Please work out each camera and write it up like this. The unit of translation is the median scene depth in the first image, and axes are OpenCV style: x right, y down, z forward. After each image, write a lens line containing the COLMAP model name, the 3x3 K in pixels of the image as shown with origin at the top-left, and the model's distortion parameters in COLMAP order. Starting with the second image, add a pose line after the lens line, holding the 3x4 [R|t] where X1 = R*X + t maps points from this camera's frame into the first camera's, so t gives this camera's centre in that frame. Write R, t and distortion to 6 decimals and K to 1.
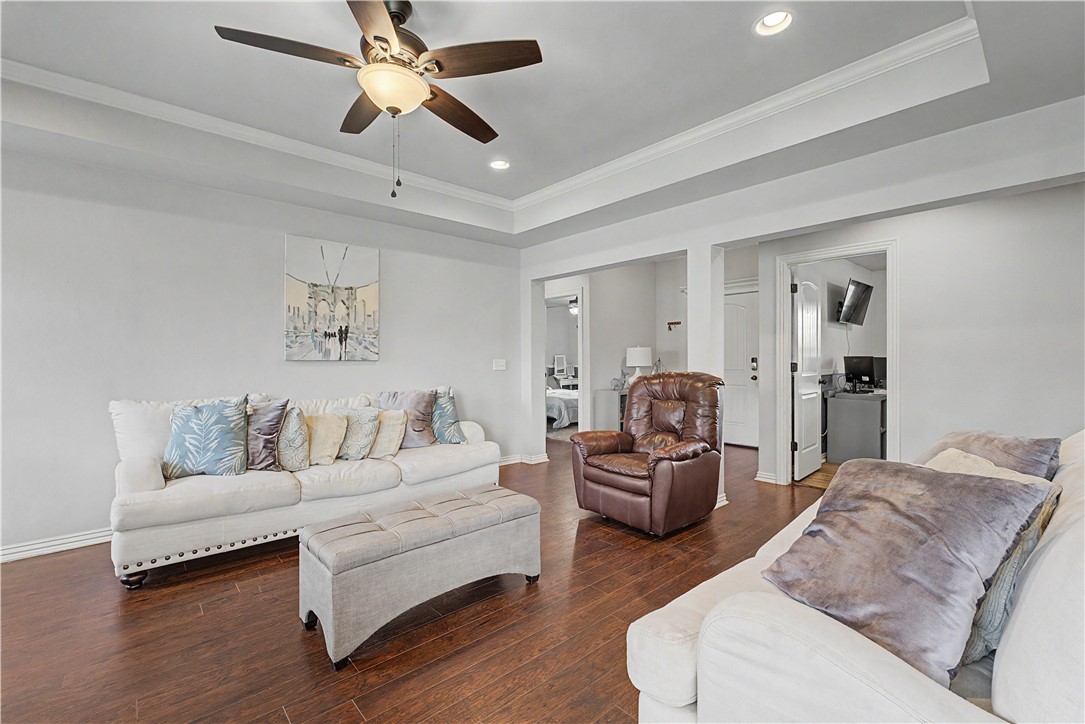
lens RADIAL K [[470.1, 0, 546.7], [0, 470.1, 361.7], [0, 0, 1]] dist [-0.004024, -0.000317]
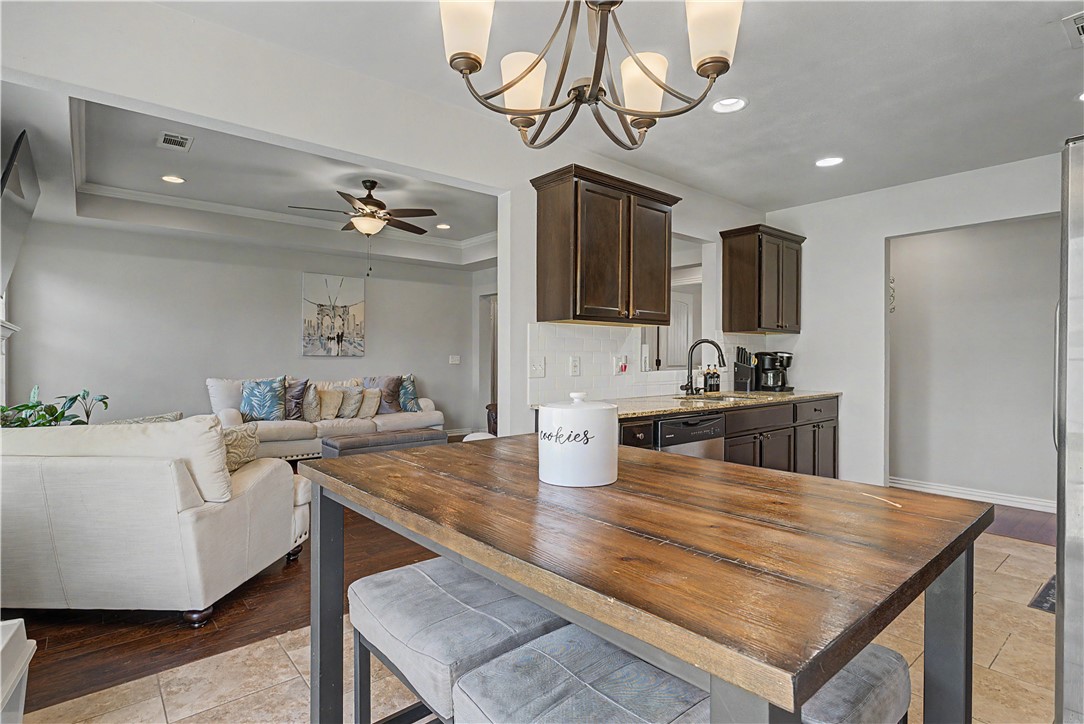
lens RADIAL K [[551.2, 0, 545.9], [0, 551.2, 360.0], [0, 0, 1]] dist [0.014461, -0.000370]
pose [[0.999231, 0.006627, -0.038648, 0.289603], [-0.006474, 0.999971, 0.004069, -0.000788], [0.038674, -0.003816, 0.999245, -0.731068]]
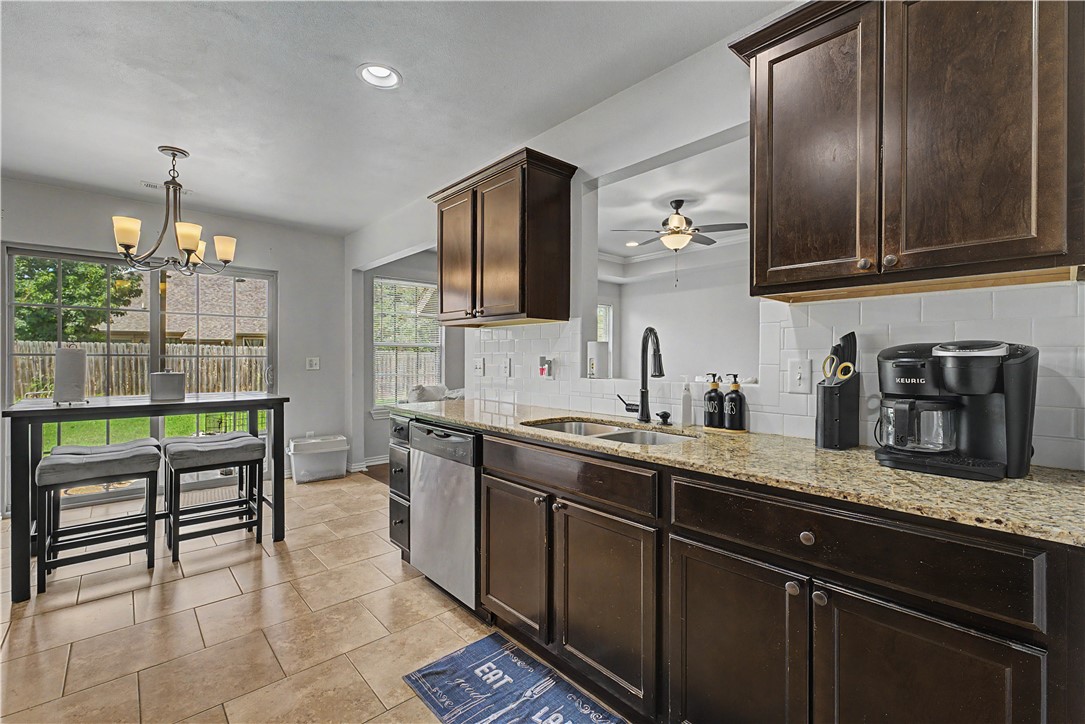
lens RADIAL K [[472.5, 0, 544.7], [0, 472.5, 359.7], [0, 0, 1]] dist [0.002830, -0.000740]
pose [[-0.012408, 0.007623, -0.999894, 1.053127], [-0.007388, 0.999943, 0.007716, -0.005756], [0.999896, 0.007483, -0.012351, 0.209031]]
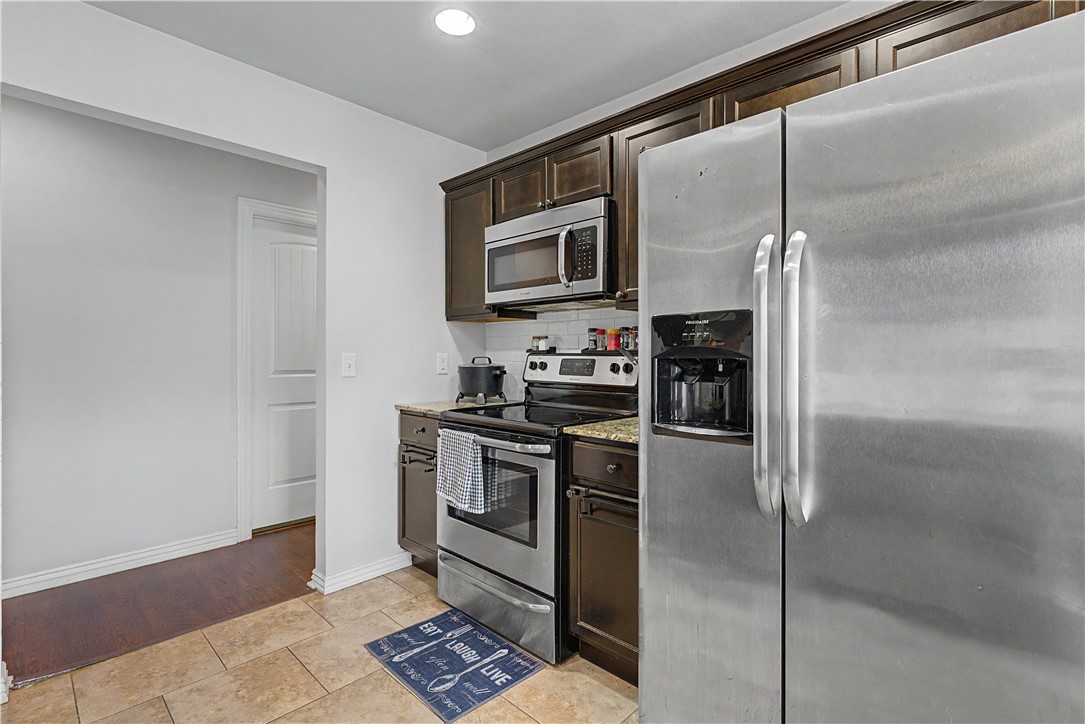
lens RADIAL K [[506.4, 0, 542.4], [0, 506.4, 356.3], [0, 0, 1]] dist [0.001099, 0.000730]
pose [[-0.055783, -0.001097, 0.998442, 0.439890], [-0.000202, 0.999999, 0.001088, -0.001822], [-0.998443, -0.000141, -0.055783, -0.069985]]
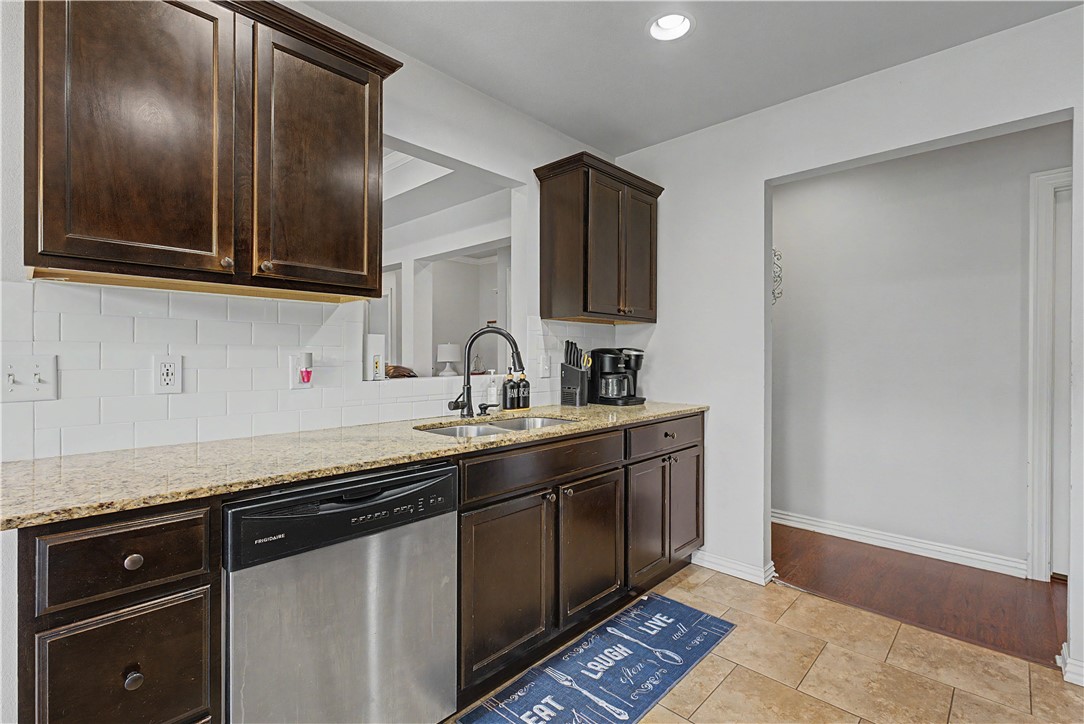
lens RADIAL K [[494.5, 0, 544.9], [0, 494.5, 358.6], [0, 0, 1]] dist [0.000192, 0.000411]
pose [[0.997984, 0.004633, 0.063290, 0.574131], [-0.004797, 0.999986, 0.002438, -0.002231], [-0.063278, -0.002737, 0.997992, -0.266779]]
